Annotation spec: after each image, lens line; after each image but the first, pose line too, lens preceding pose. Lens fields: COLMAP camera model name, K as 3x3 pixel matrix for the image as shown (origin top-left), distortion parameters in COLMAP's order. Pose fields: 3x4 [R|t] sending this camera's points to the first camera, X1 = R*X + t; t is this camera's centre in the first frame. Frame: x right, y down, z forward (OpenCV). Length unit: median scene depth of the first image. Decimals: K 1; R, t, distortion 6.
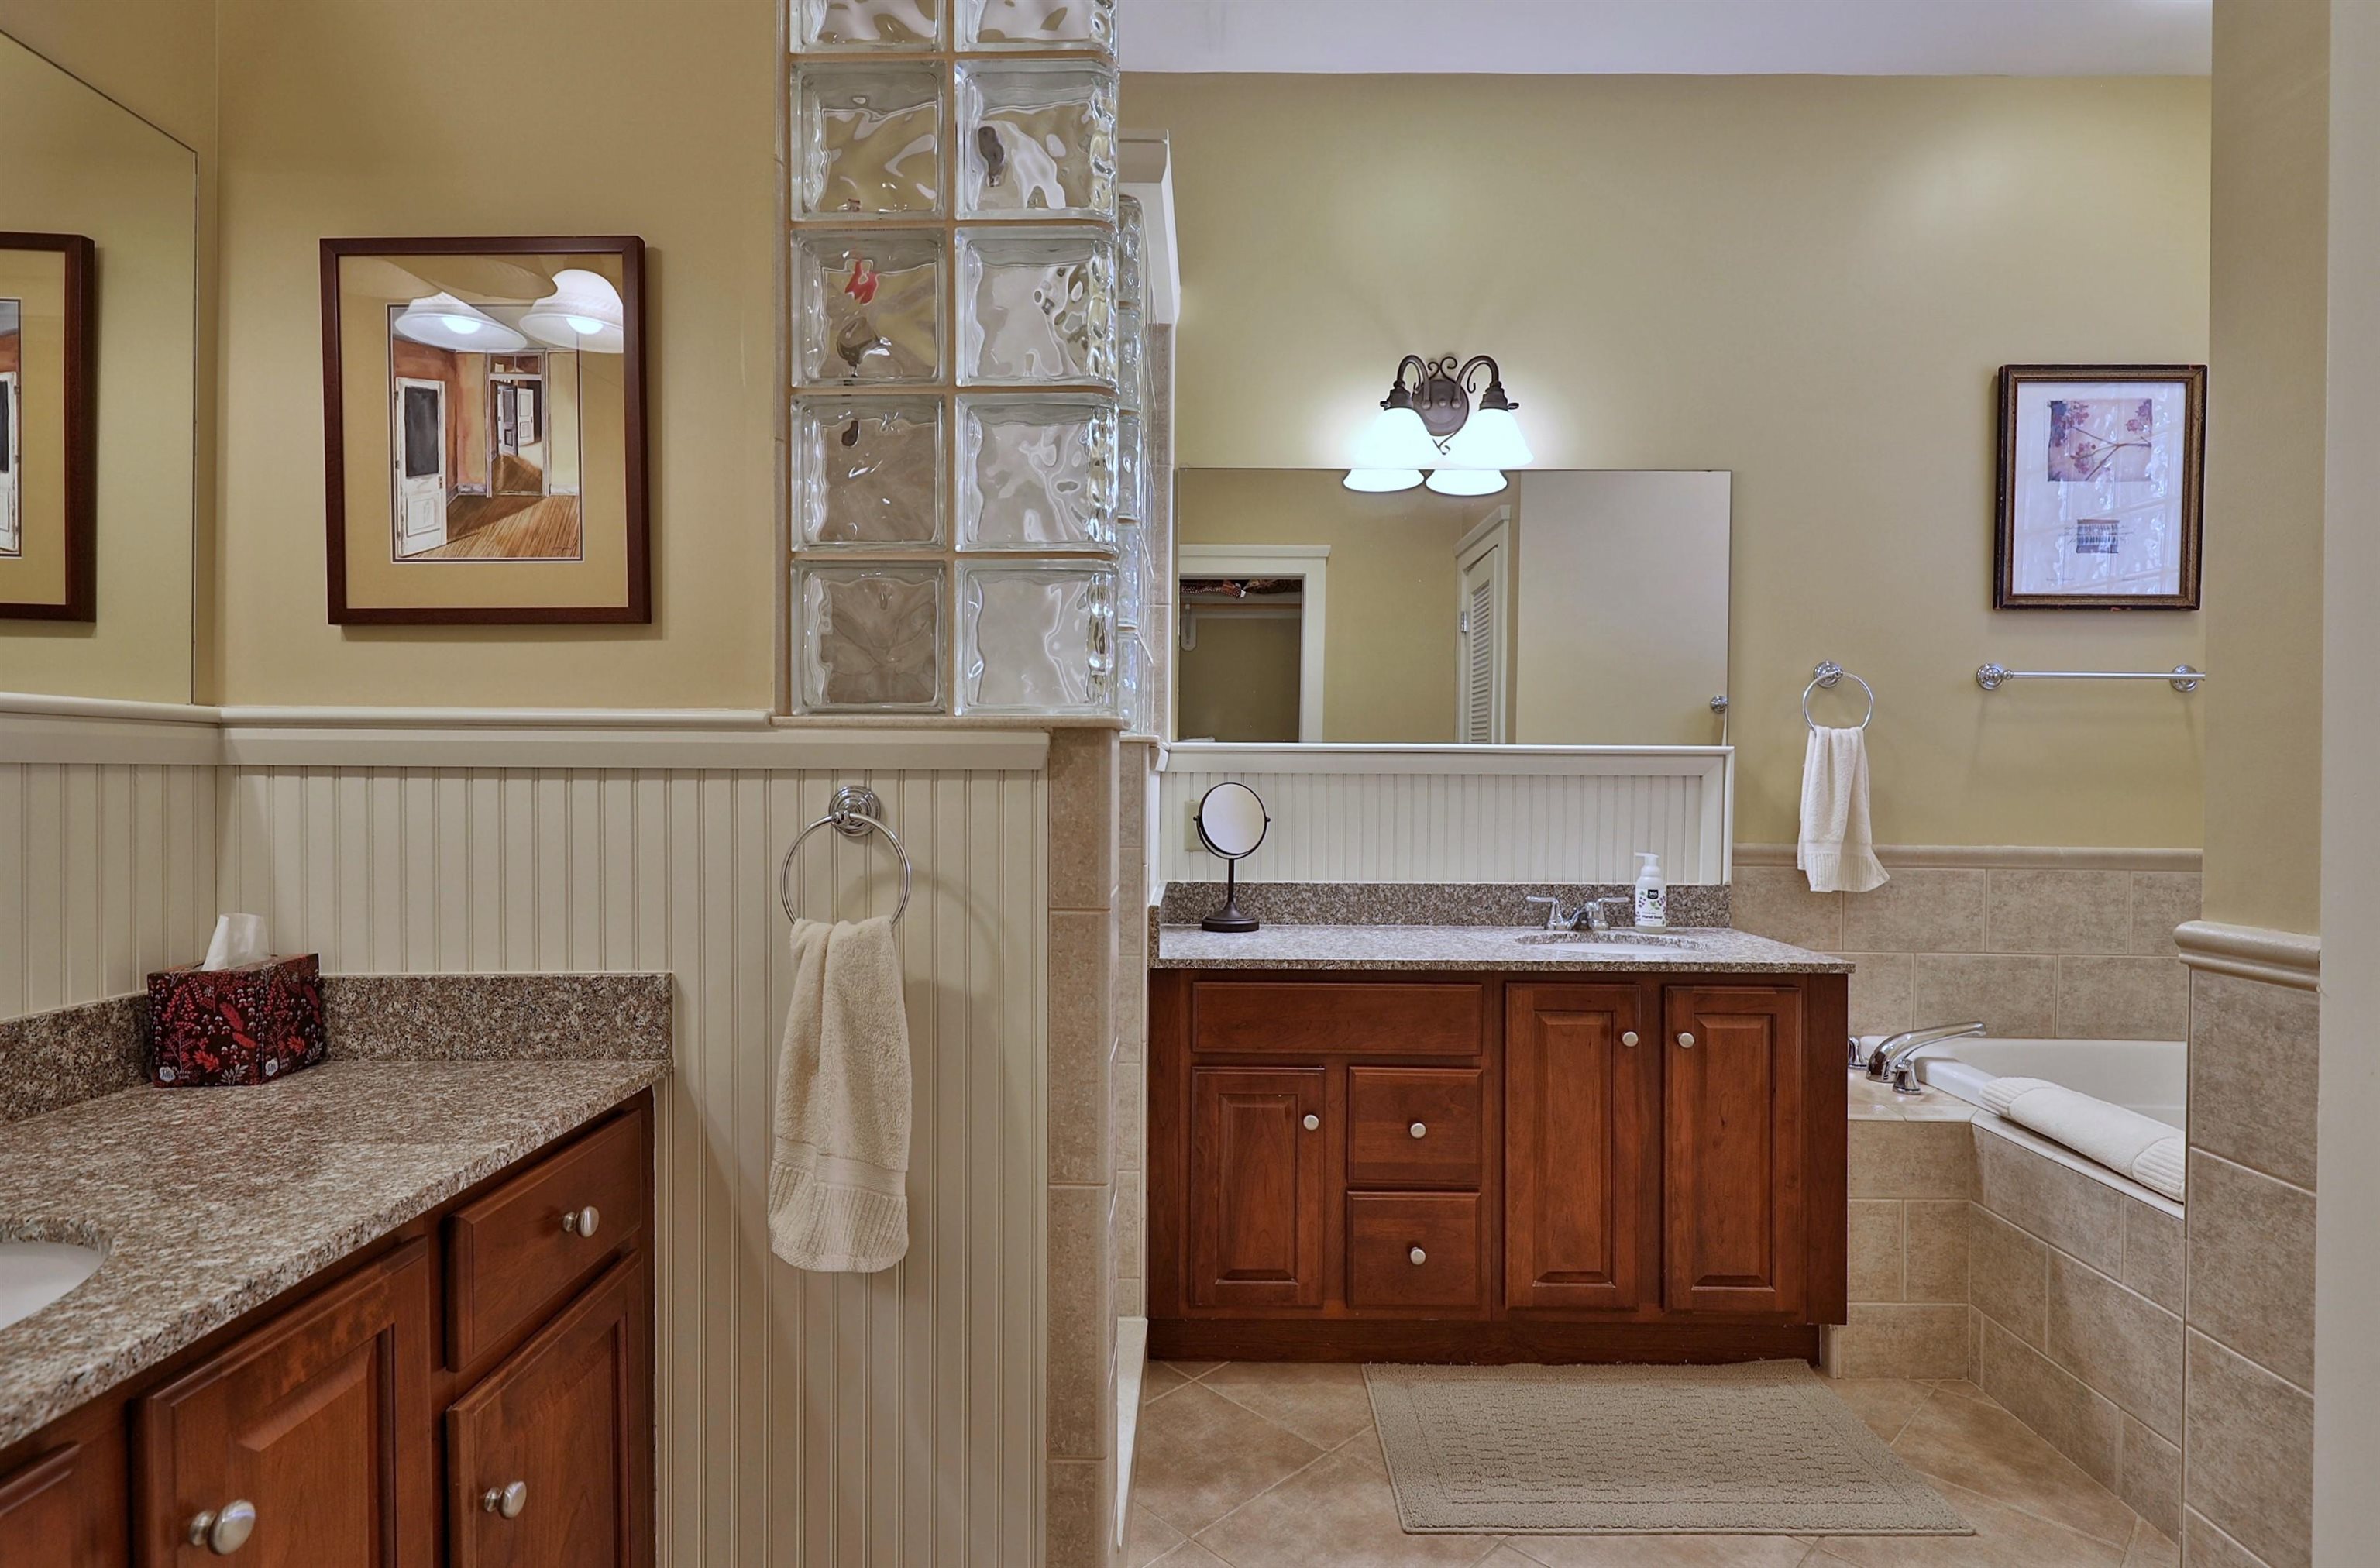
lens RADIAL K [[1215.1, 0, 1186.5], [0, 1215.1, 785.9], [0, 0, 1]] dist [0.006052, 0.000955]
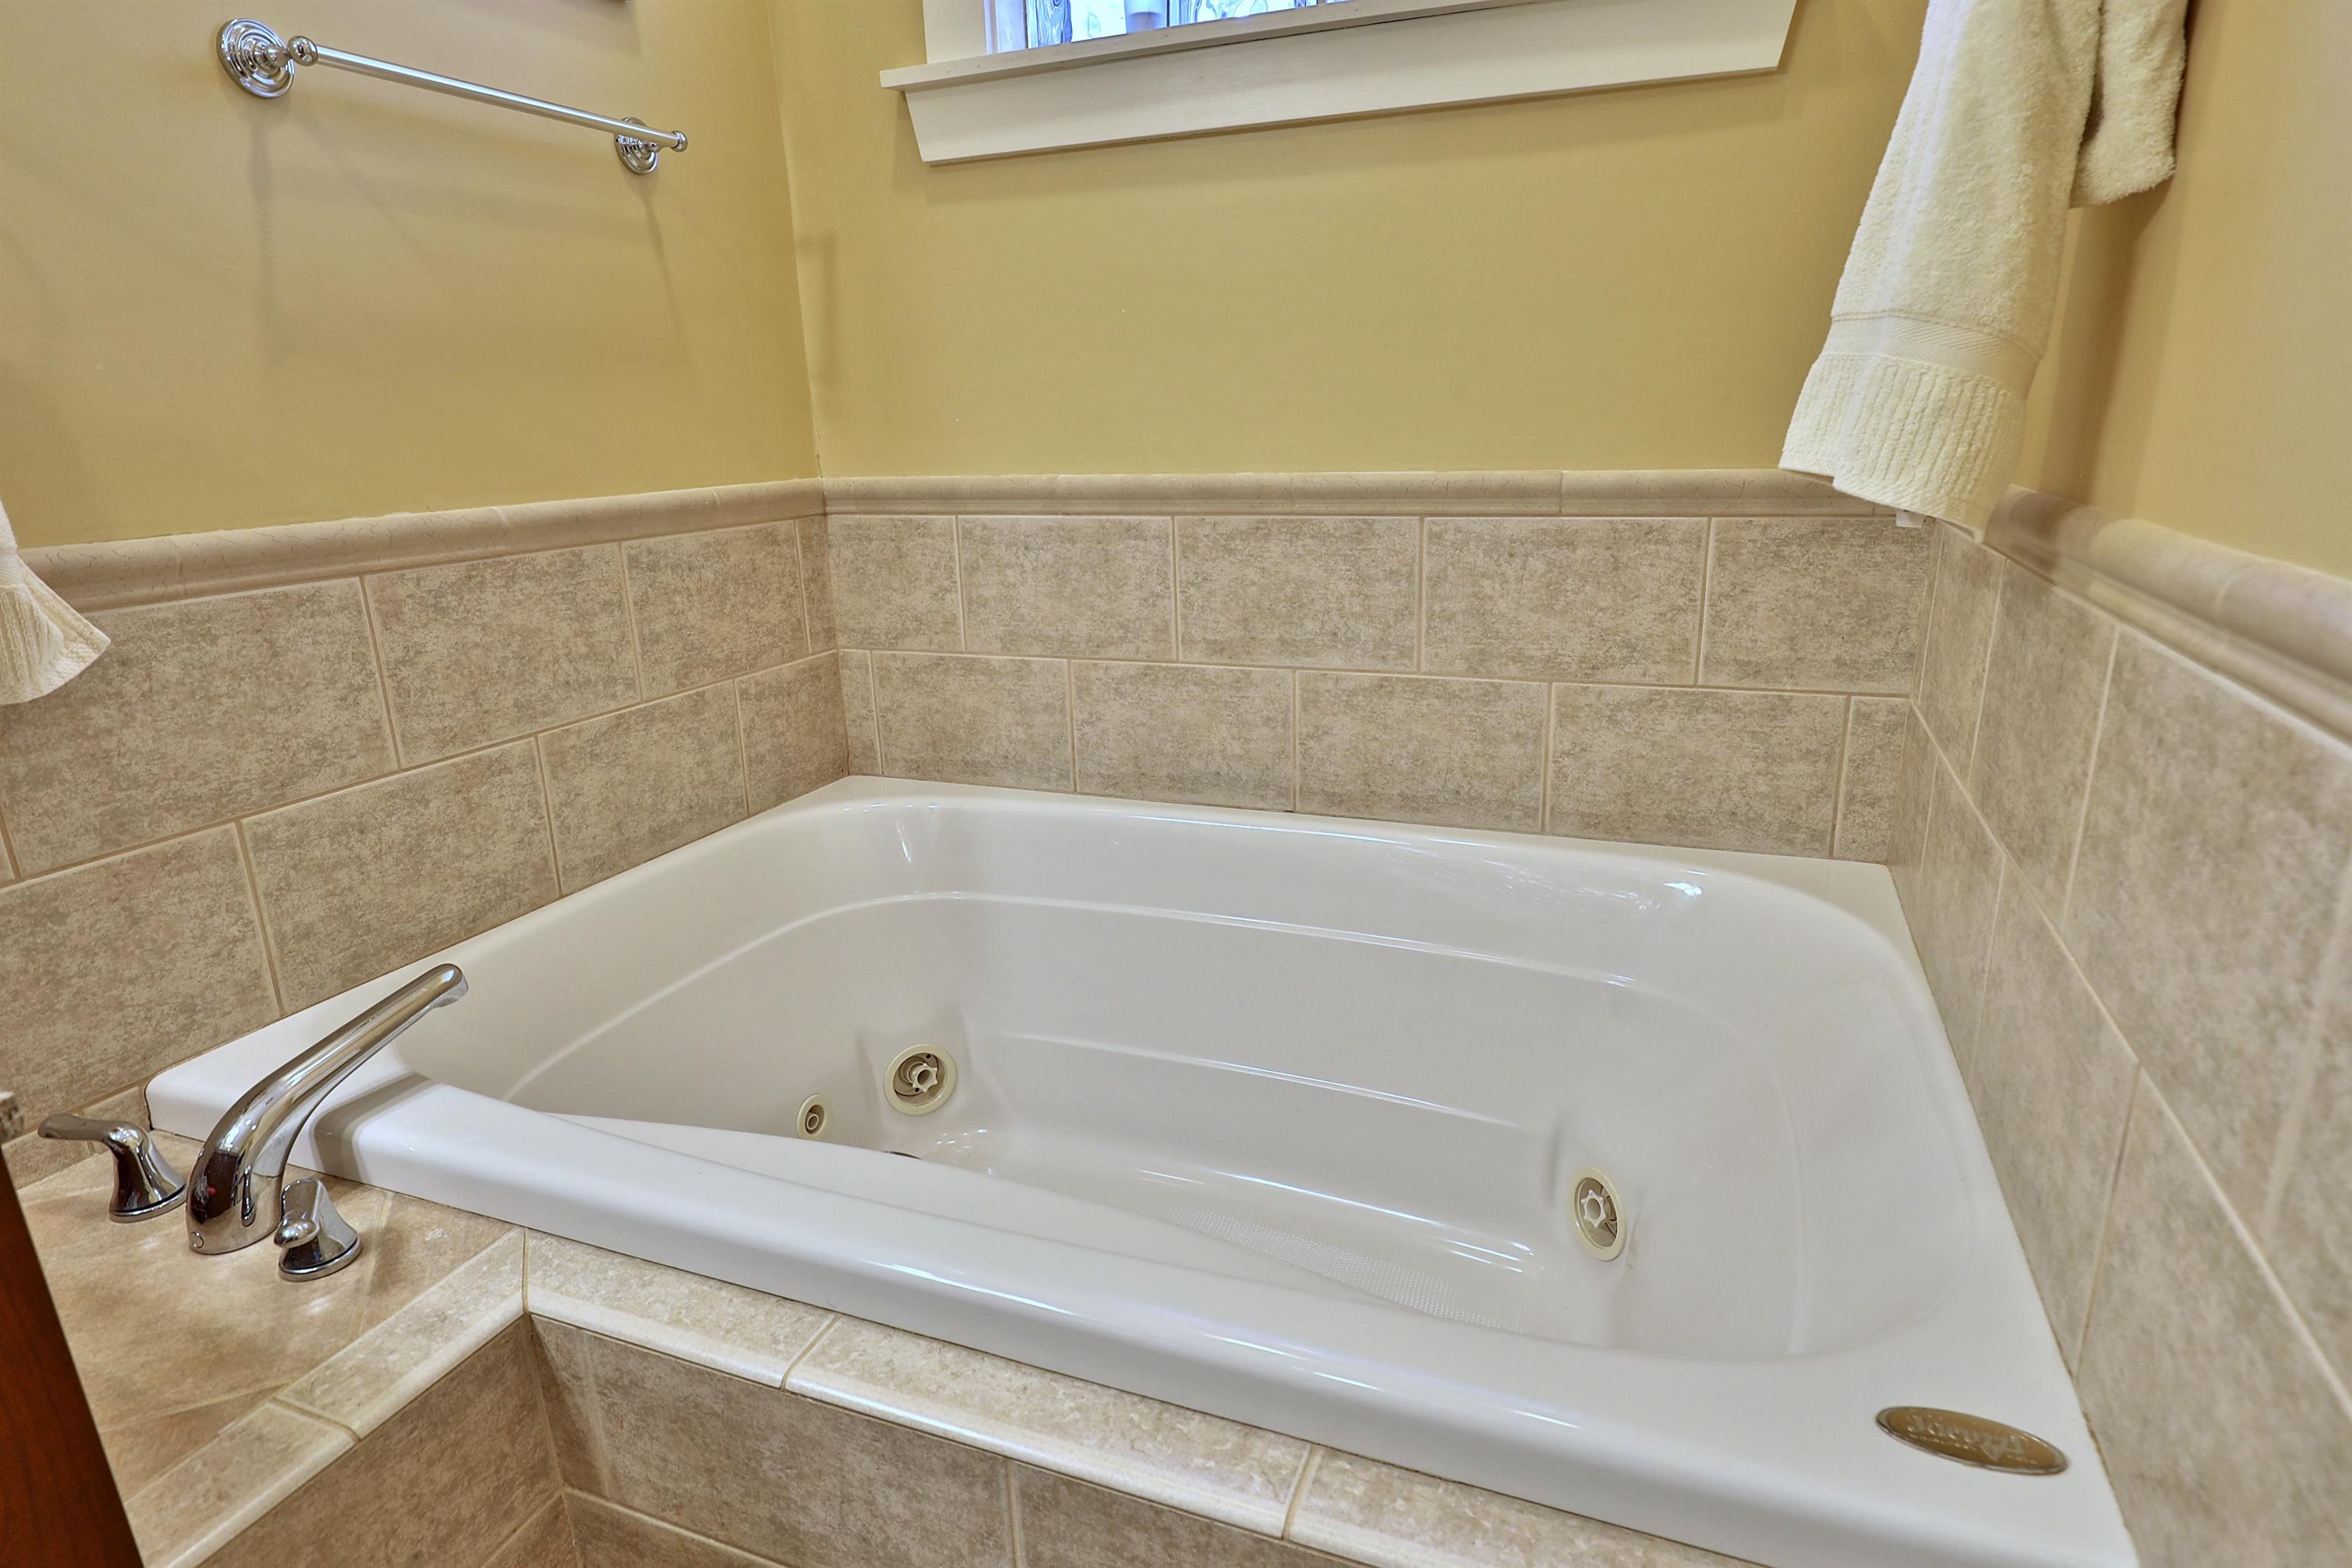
lens RADIAL K [[1289.8, 0, 1168.4], [0, 1289.8, 788.4], [0, 0, 1]] dist [0.000698, -0.002381]
pose [[0.371918, -0.282176, 0.884338, 0.351490], [0.043856, 0.956955, 0.286903, 0.023765], [-0.927229, -0.067921, 0.368284, 0.580275]]
